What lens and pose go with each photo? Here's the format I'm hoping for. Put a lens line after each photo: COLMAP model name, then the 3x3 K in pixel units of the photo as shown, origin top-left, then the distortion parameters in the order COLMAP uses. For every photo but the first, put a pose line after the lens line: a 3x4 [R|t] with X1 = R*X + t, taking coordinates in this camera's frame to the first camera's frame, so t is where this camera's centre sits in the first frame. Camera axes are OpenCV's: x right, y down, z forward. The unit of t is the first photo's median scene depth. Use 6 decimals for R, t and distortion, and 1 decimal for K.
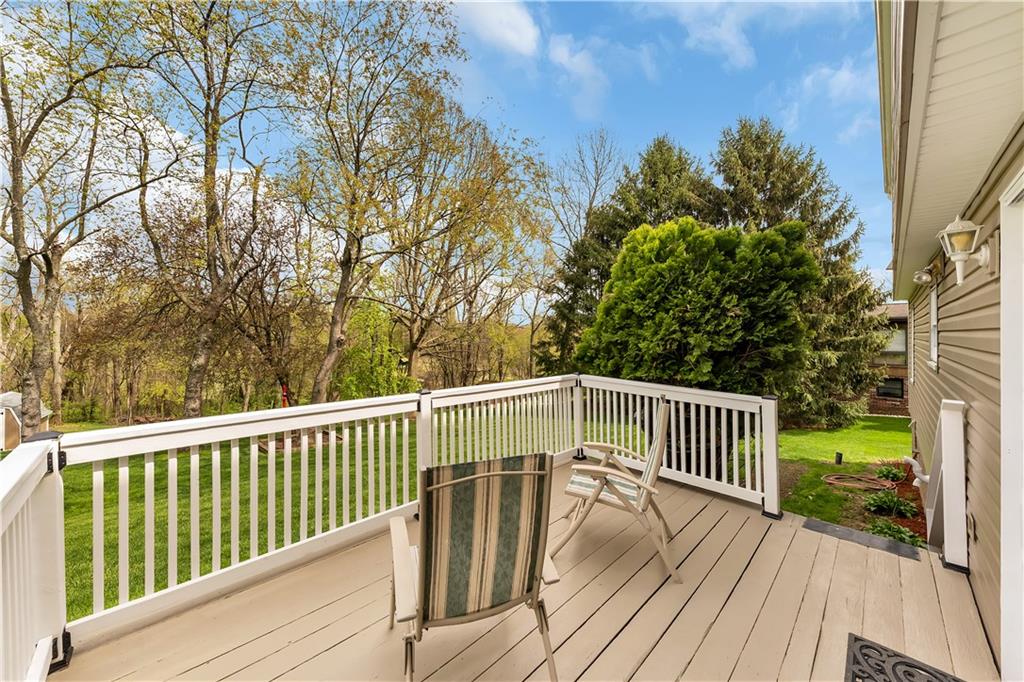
lens RADIAL K [[367.8, 0, 512.0], [0, 367.8, 341.0], [0, 0, 1]] dist [-0.000306, -0.000011]
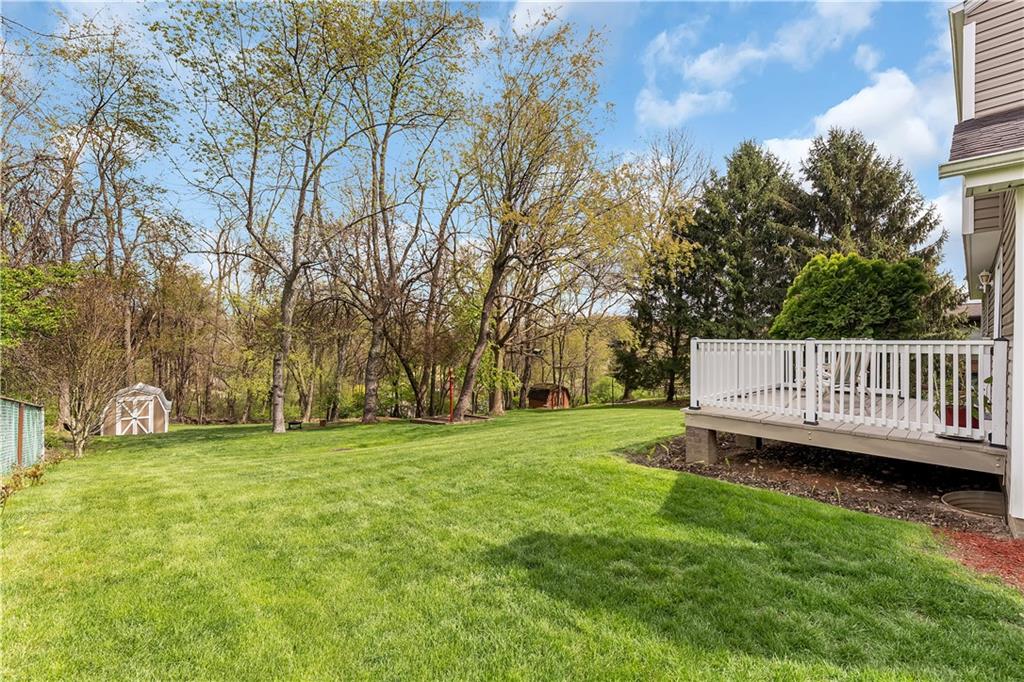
lens RADIAL K [[428.5, 0, 510.9], [0, 428.5, 357.5], [0, 0, 1]] dist [0.000245, -0.000209]
pose [[0.999710, 0.006218, -0.023261, -0.306451], [-0.005689, 0.999725, 0.022760, 0.038024], [0.023396, -0.022621, 0.999470, -0.309379]]
